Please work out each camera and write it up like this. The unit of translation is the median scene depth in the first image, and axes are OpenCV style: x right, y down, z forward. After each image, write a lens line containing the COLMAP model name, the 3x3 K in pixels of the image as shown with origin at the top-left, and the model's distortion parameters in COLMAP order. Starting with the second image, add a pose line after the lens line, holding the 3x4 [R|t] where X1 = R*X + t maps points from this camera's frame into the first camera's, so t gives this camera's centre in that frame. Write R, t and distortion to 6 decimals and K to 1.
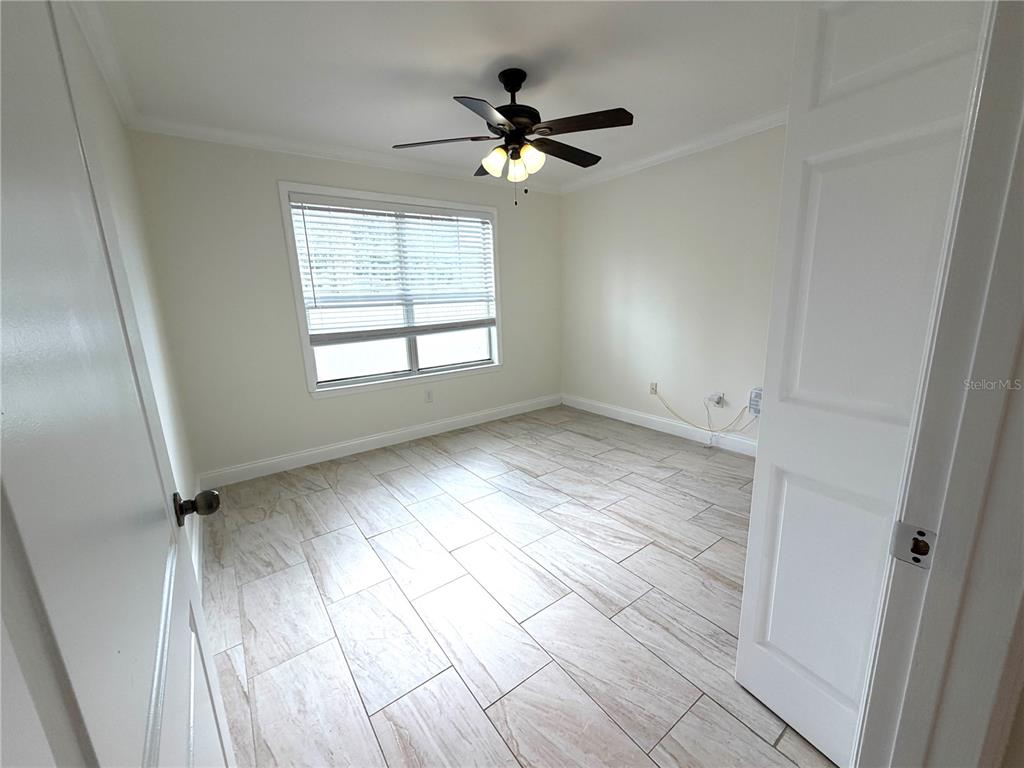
lens RADIAL K [[408.9, 0, 509.9], [0, 408.9, 384.5], [0, 0, 1]] dist [0.000943, 0.000281]
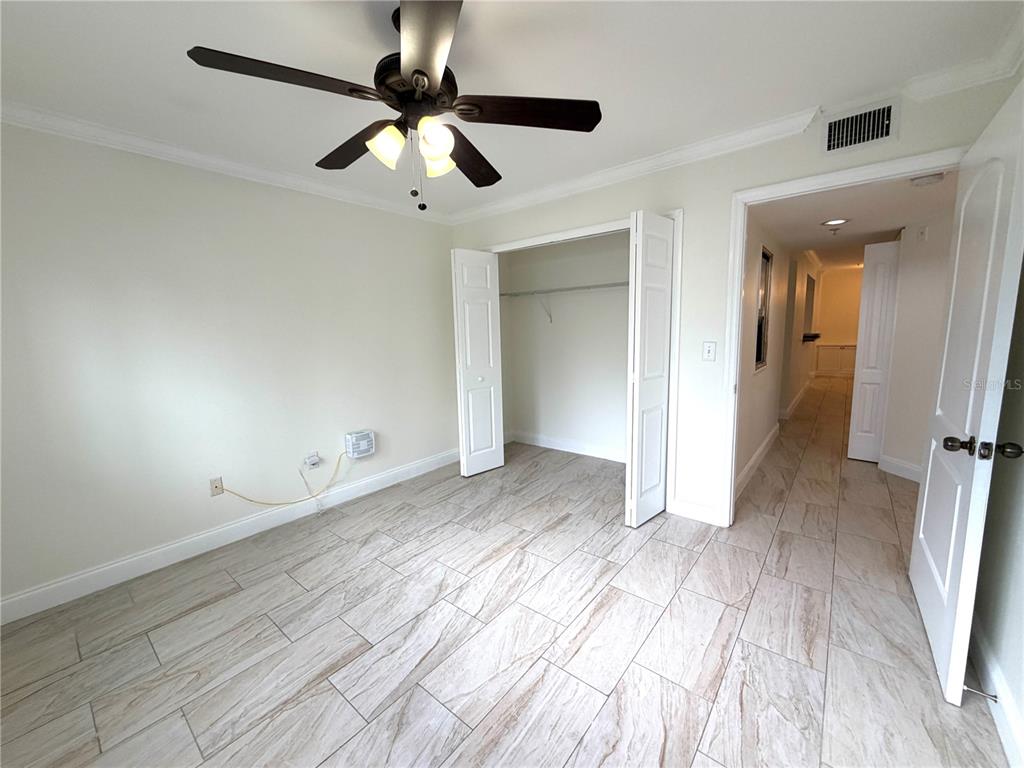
lens RADIAL K [[408.9, 0, 509.9], [0, 408.9, 384.5], [0, 0, 1]] dist [0.000943, 0.000281]
pose [[-0.244873, -0.091024, 0.965273, -0.532575], [0.241972, 0.958342, 0.151755, -0.180627], [-0.938875, 0.270730, -0.212647, 0.842679]]
